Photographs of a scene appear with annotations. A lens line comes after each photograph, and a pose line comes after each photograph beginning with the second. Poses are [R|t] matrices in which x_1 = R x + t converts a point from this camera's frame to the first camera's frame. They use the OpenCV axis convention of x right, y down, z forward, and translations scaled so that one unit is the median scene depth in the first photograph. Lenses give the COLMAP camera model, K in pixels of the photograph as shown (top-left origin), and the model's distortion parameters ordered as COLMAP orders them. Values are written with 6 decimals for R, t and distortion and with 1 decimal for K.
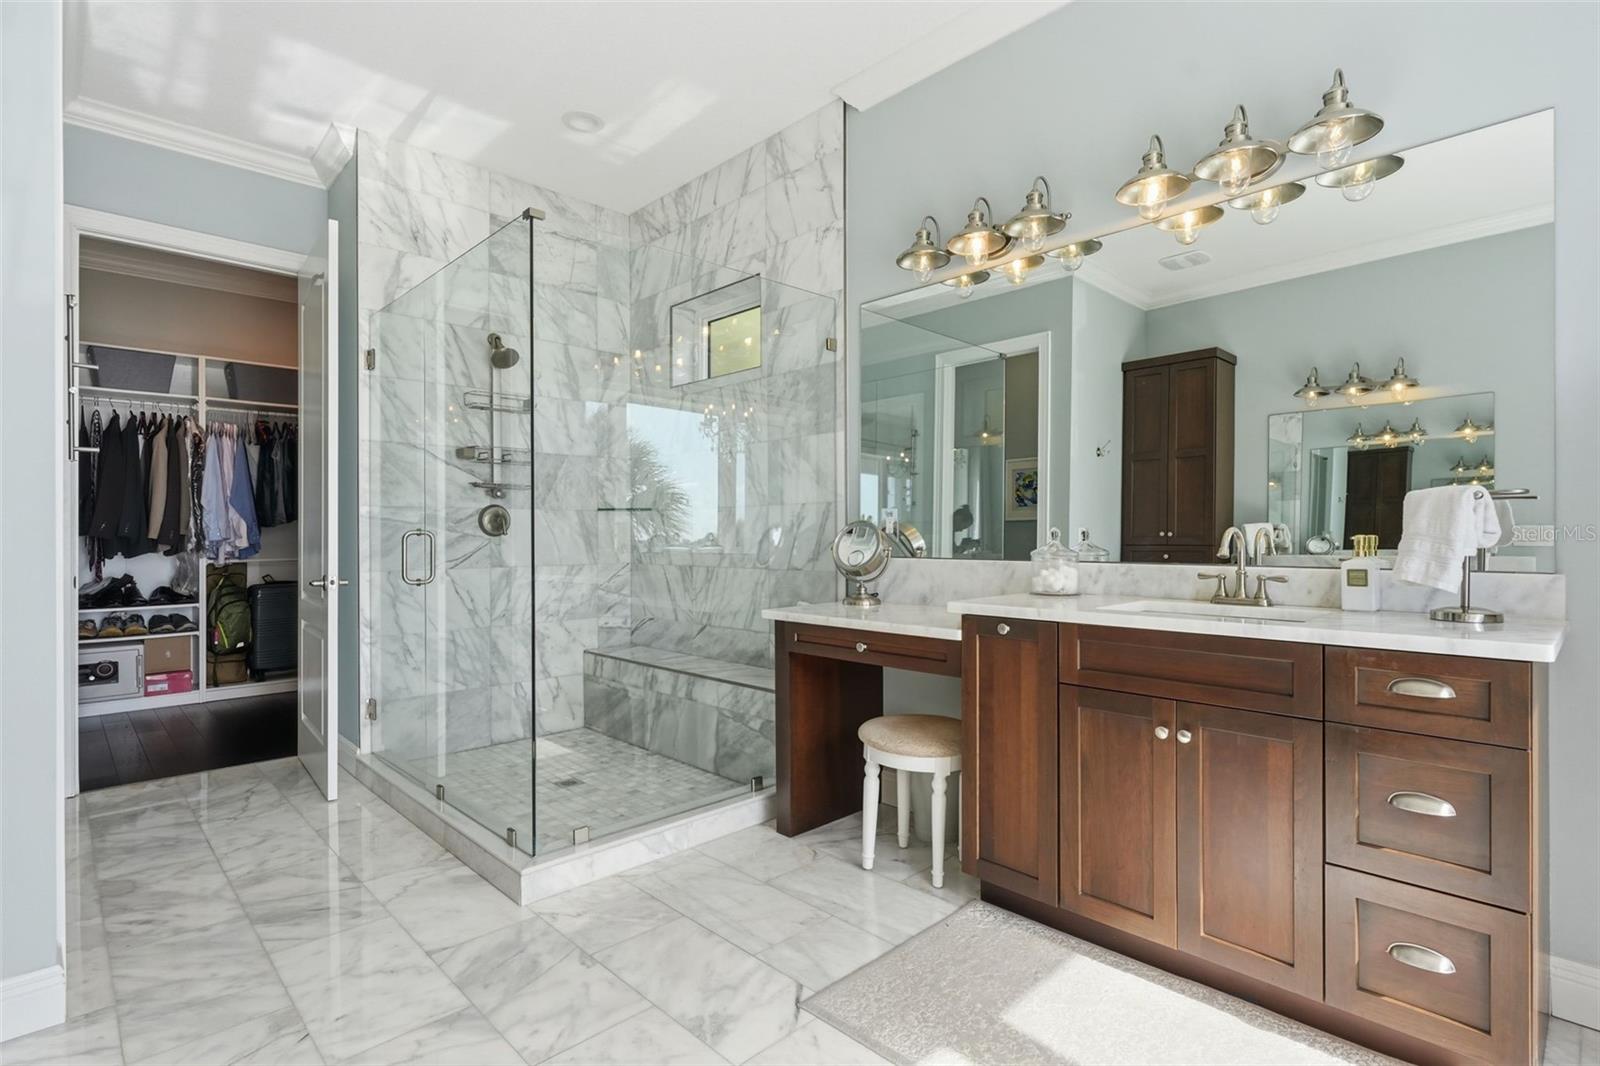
lens RADIAL K [[783.2, 0, 797.7], [0, 783.2, 535.6], [0, 0, 1]] dist [-0.000088, 0.000689]
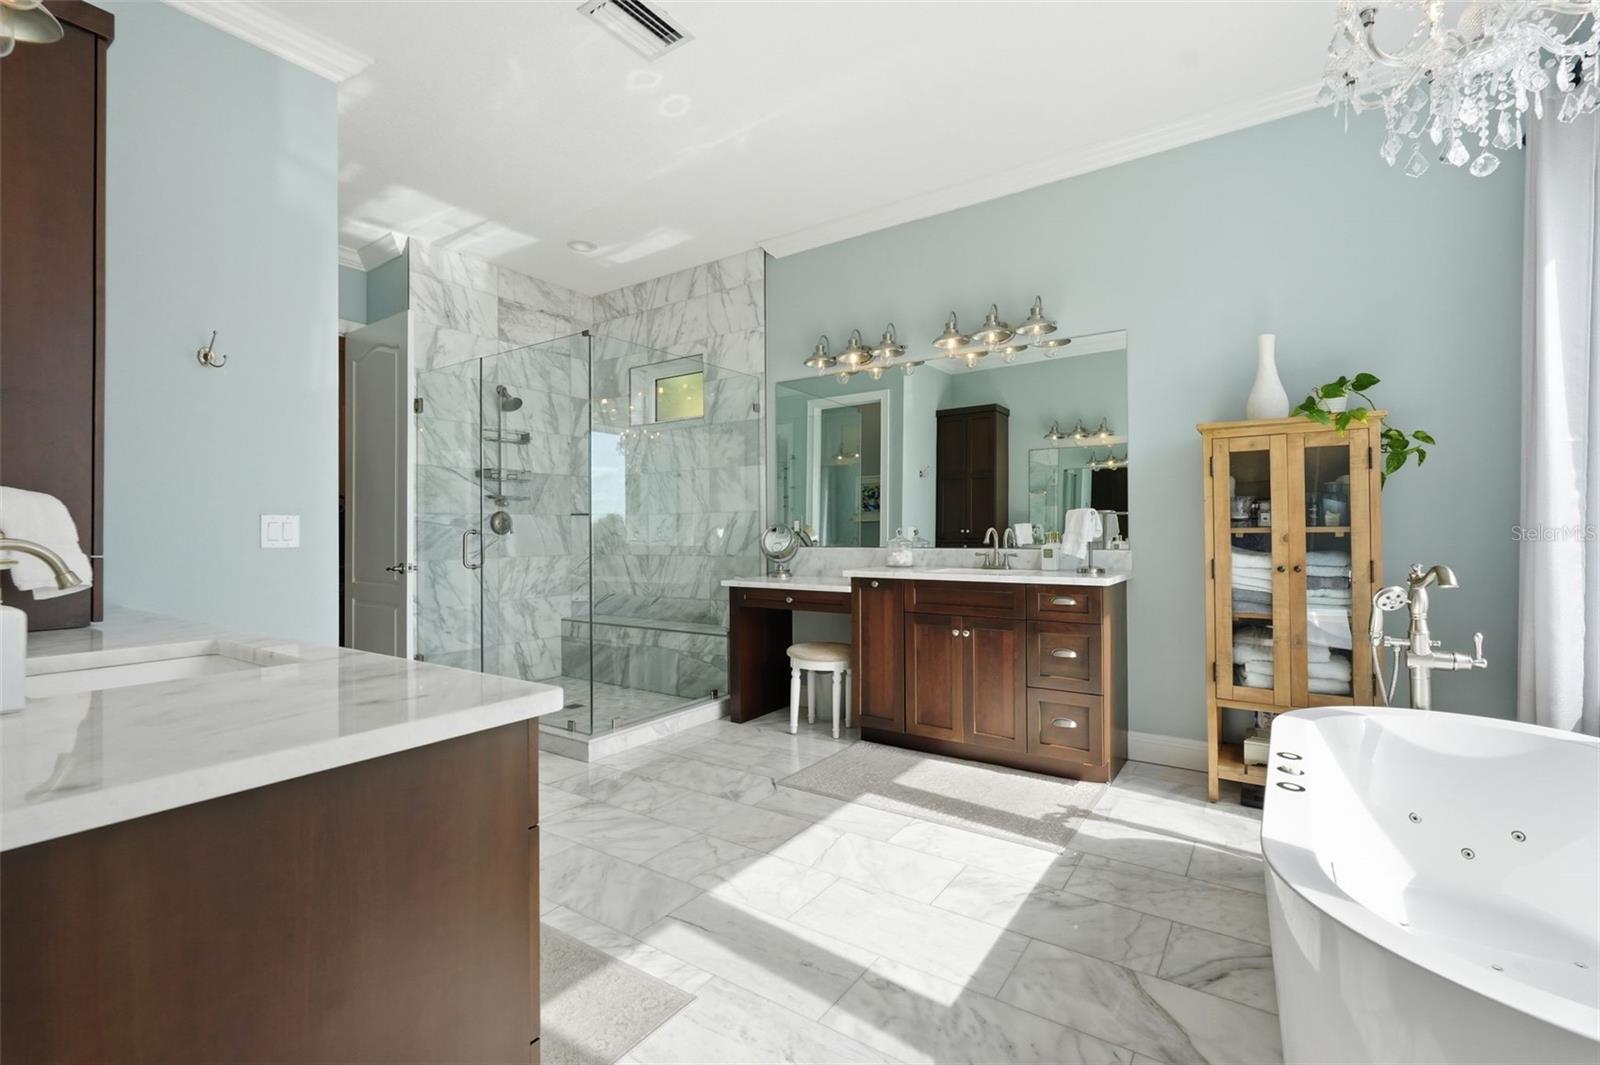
lens RADIAL K [[712.4, 0, 802.5], [0, 712.4, 527.9], [0, 0, 1]] dist [-0.000236, 0.001855]
pose [[0.978826, -0.003015, 0.204671, -0.153462], [0.004262, 0.999975, -0.005651, -0.001679], [-0.204649, 0.006404, 0.978815, -0.373455]]
